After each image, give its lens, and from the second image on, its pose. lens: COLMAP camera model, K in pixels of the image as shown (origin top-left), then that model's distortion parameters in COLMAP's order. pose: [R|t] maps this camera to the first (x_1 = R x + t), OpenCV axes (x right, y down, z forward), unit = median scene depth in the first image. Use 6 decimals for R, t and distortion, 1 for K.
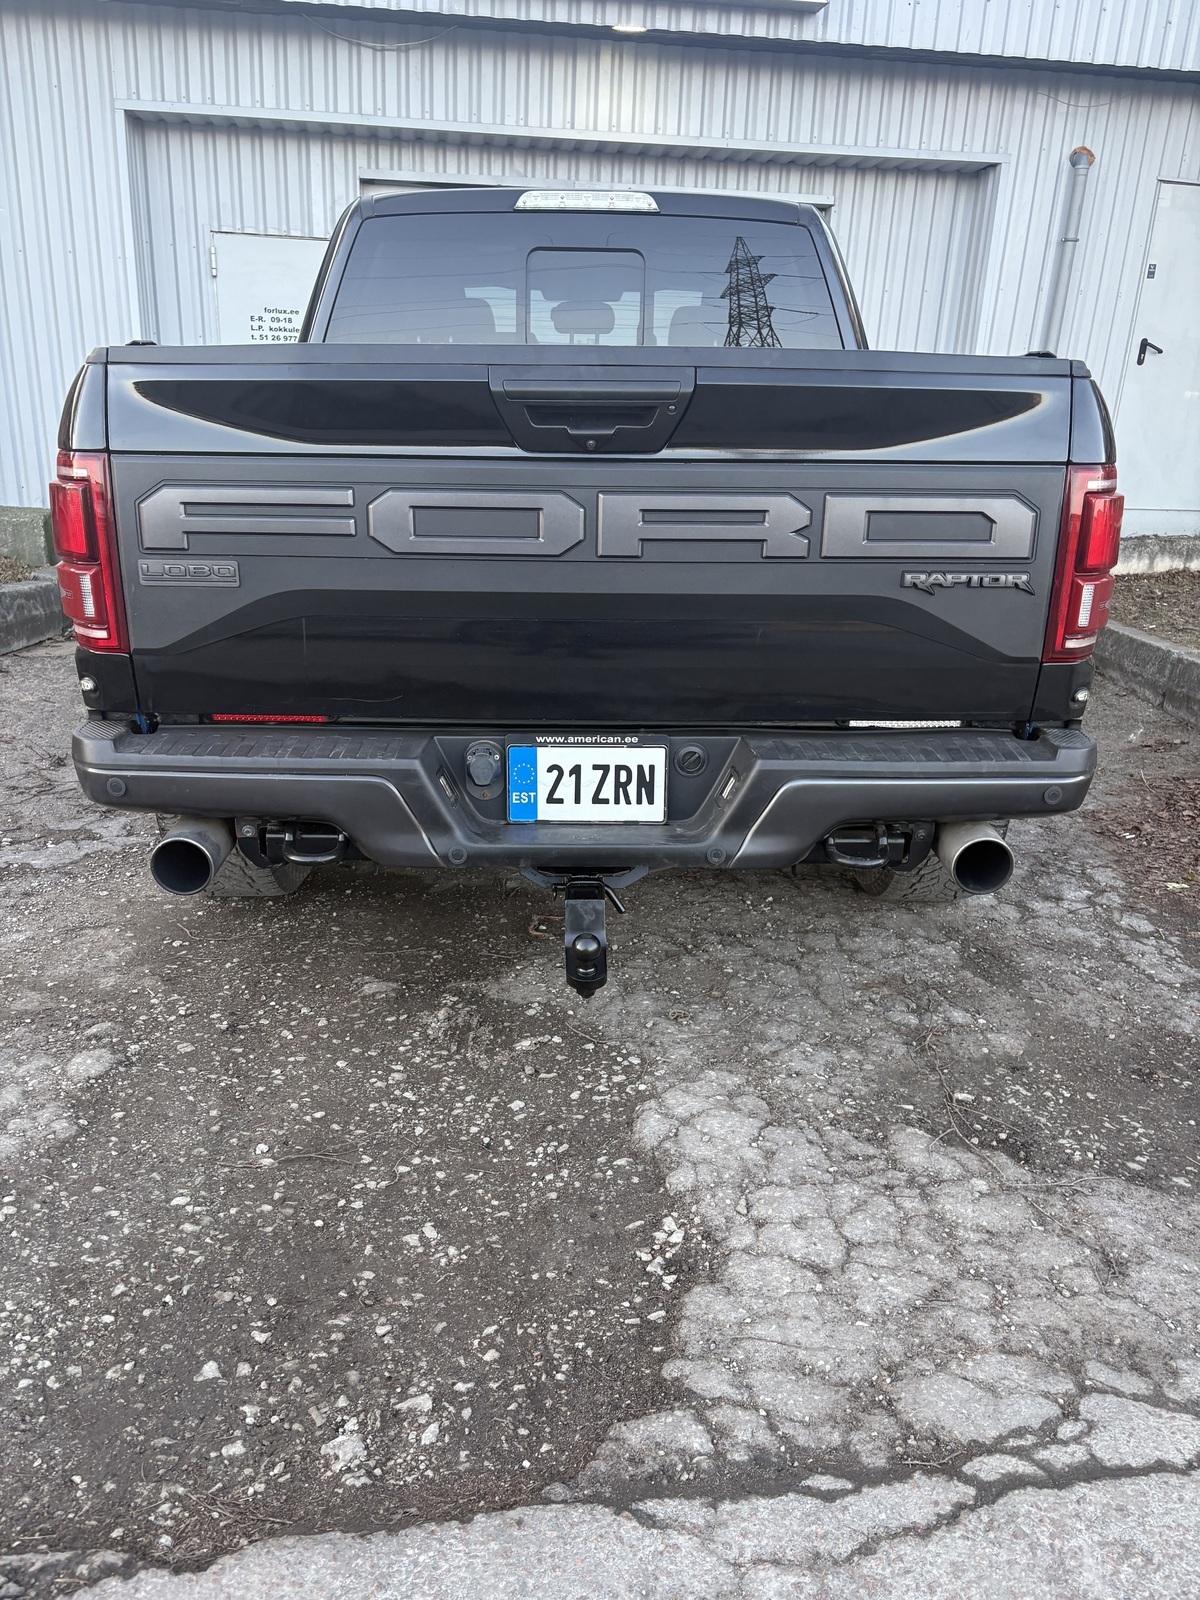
lens RADIAL K [[1214.3, 0, 595.3], [0, 1214.3, 796.3], [0, 0, 1]] dist [0.069102, -0.071845]
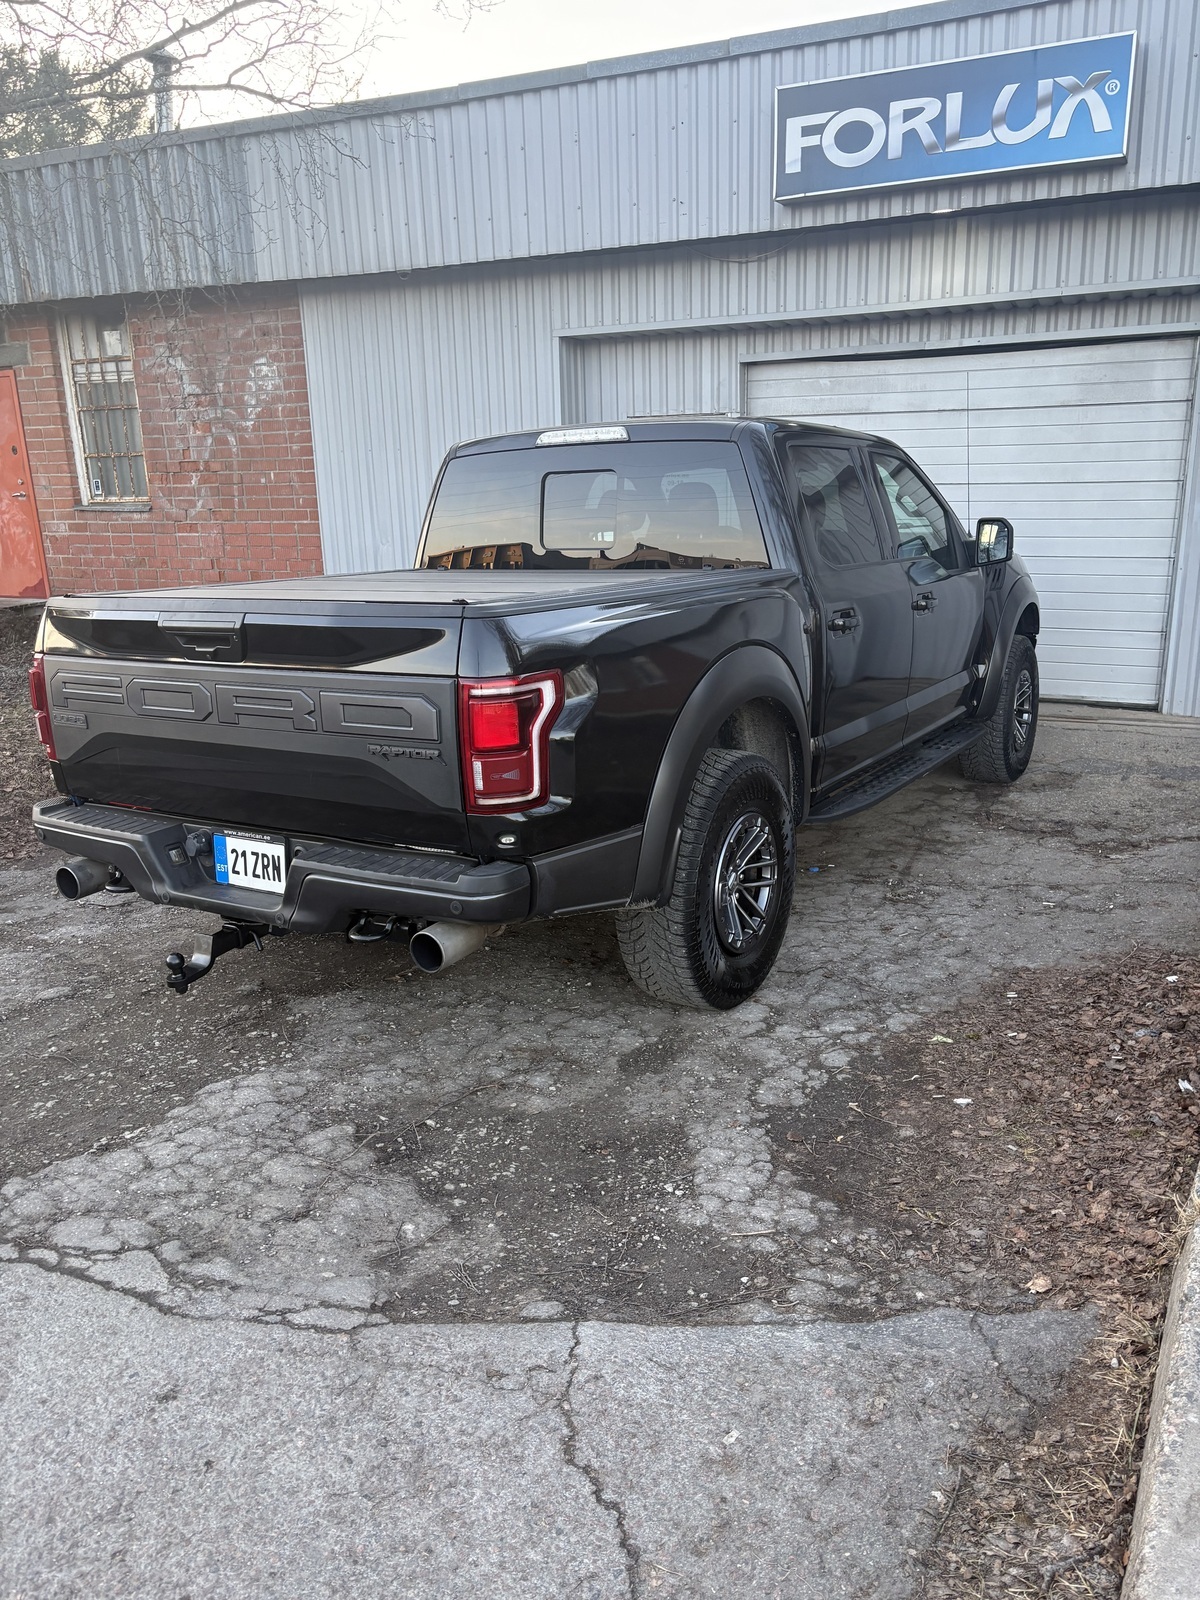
lens RADIAL K [[1204.7, 0, 604.7], [0, 1204.7, 810.3], [0, 0, 1]] dist [0.061963, -0.079293]
pose [[0.842760, 0.089396, -0.530815, 1.185683], [-0.121727, 0.992219, -0.026160, -0.092136], [0.524346, 0.086662, 0.847084, -0.077171]]
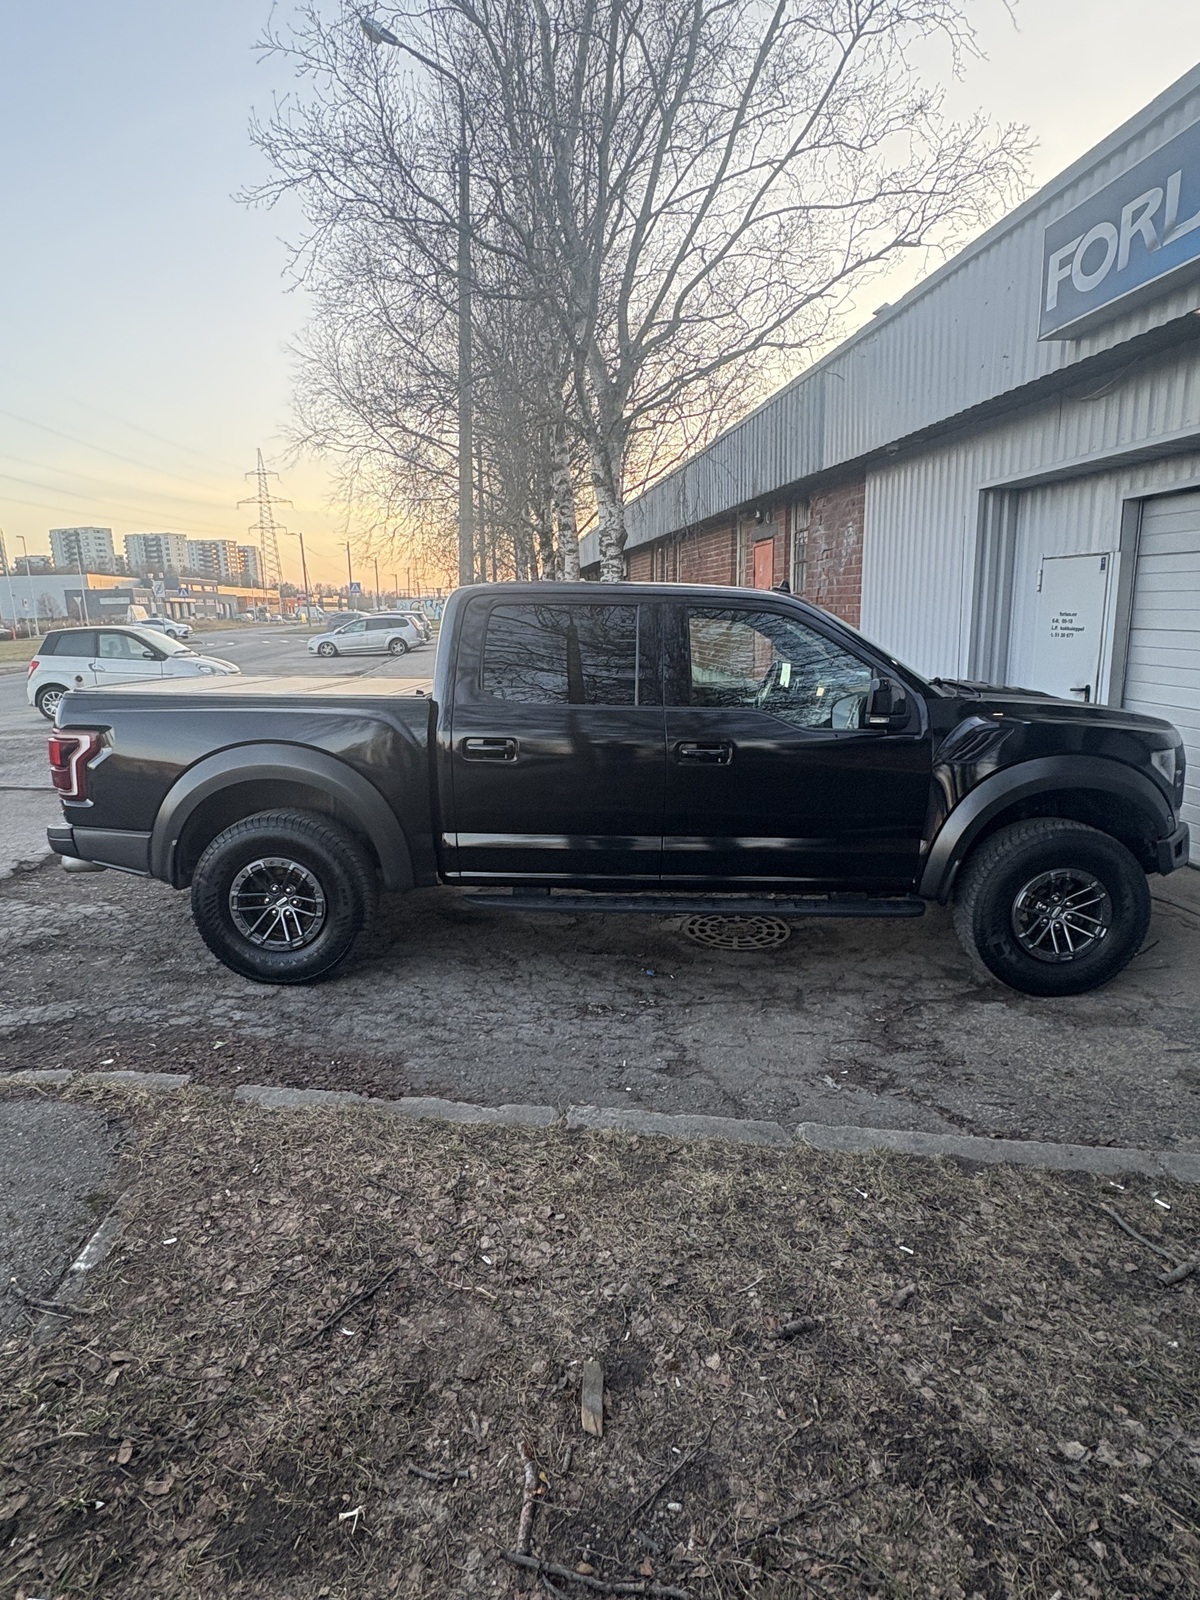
lens RADIAL K [[896.7, 0, 600.0], [0, 896.7, 800.0], [0, 0, 1]] dist [-0.001984, 0.000209]
pose [[-0.034847, 0.171759, -0.984523, 2.223594], [-0.312587, 0.933821, 0.173977, -0.794085], [0.949250, 0.313811, 0.021149, 2.031376]]
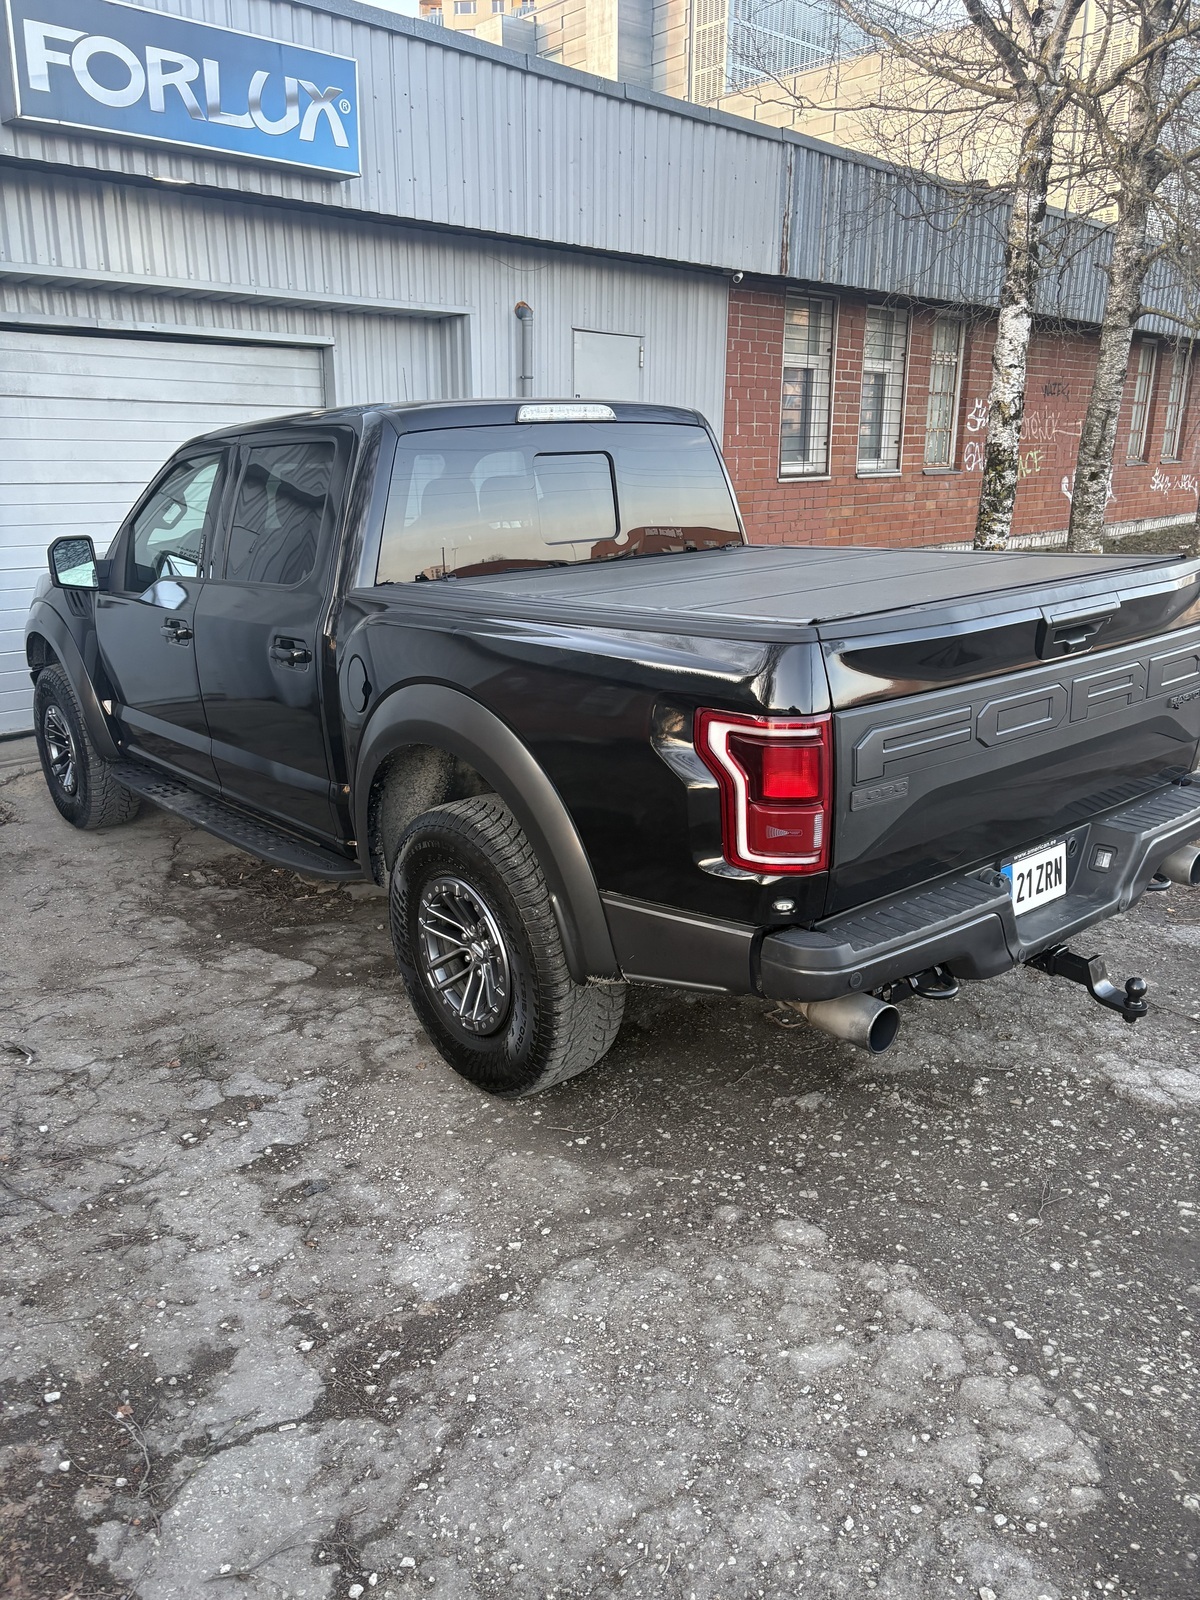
lens RADIAL K [[1204.7, 0, 604.7], [0, 1204.7, 810.3], [0, 0, 1]] dist [0.061963, -0.079293]
pose [[0.778509, -0.217581, 0.588713, -1.175751], [0.237886, 0.970295, 0.044032, -0.264194], [-0.580805, 0.105767, 0.807142, 0.162305]]
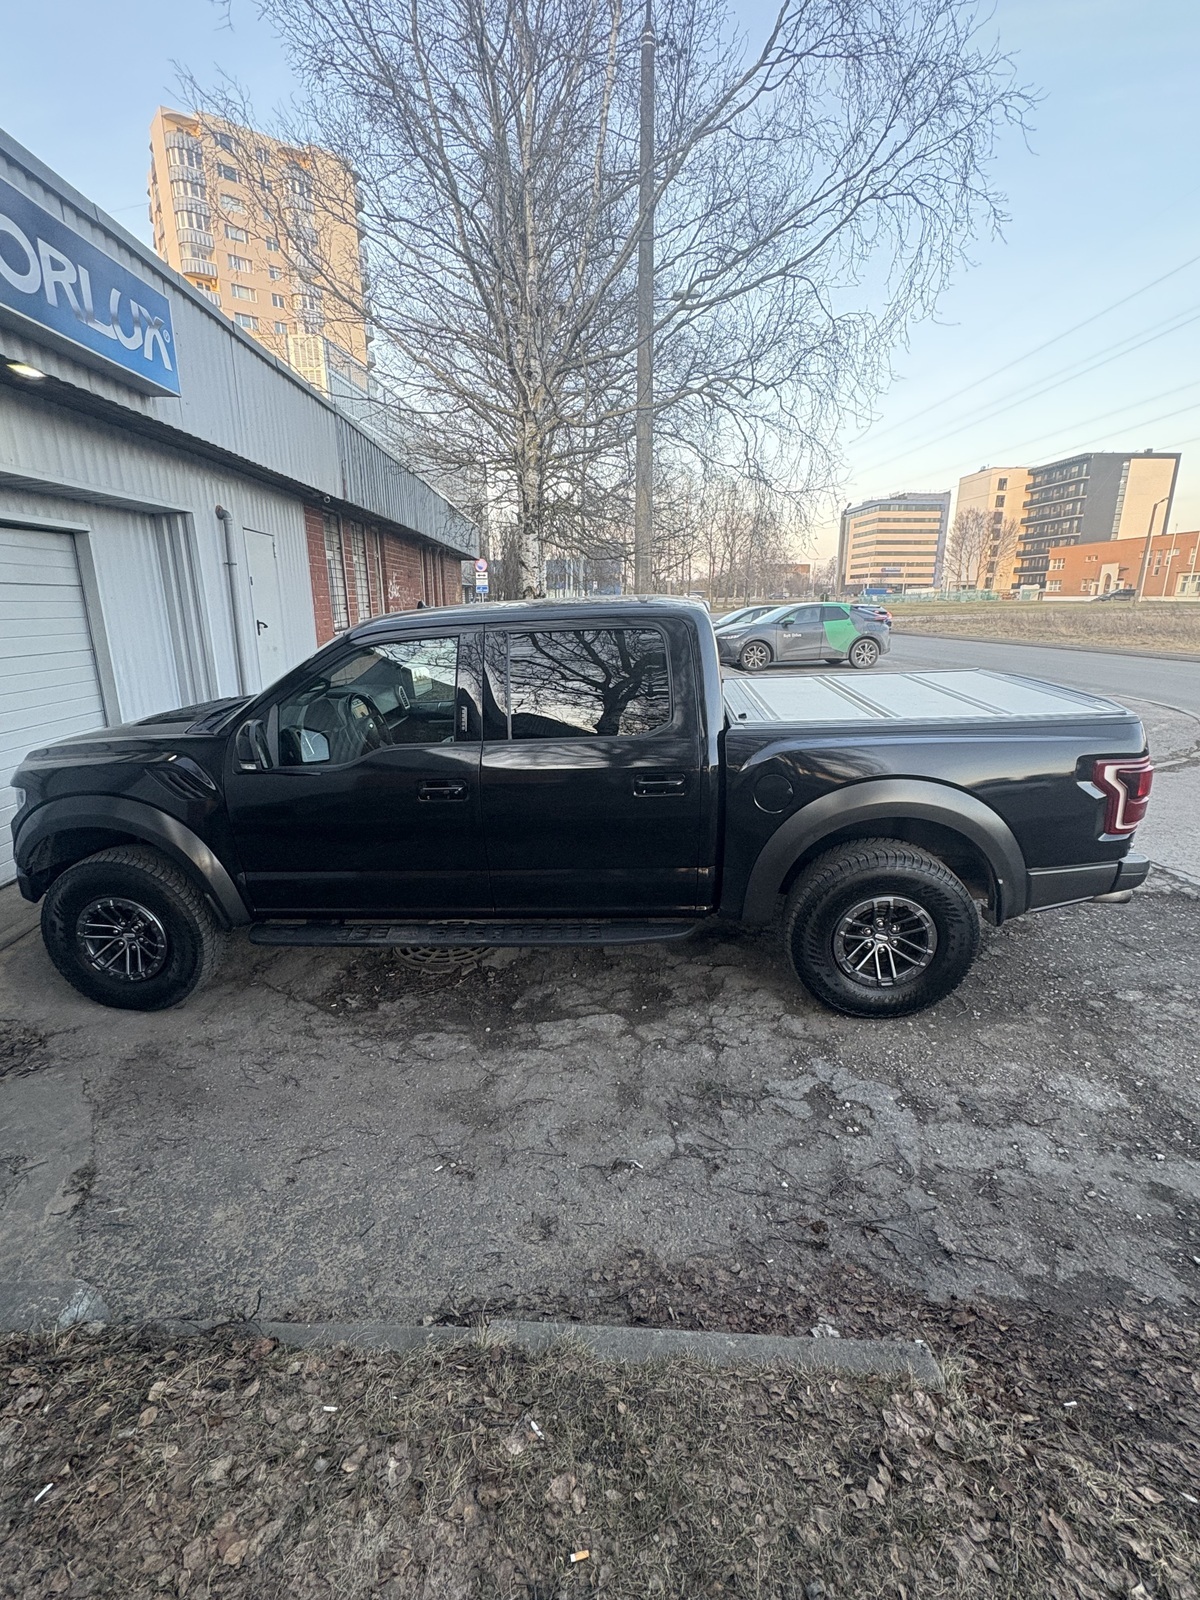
lens RADIAL K [[721.5, 0, 607.7], [0, 721.5, 792.0], [0, 0, 1]] dist [-0.001378, -0.000872]
pose [[0.080843, -0.295366, 0.951958, -1.802056], [0.338756, 0.906373, 0.252454, -0.888378], [-0.937395, 0.302072, 0.173331, 1.662248]]
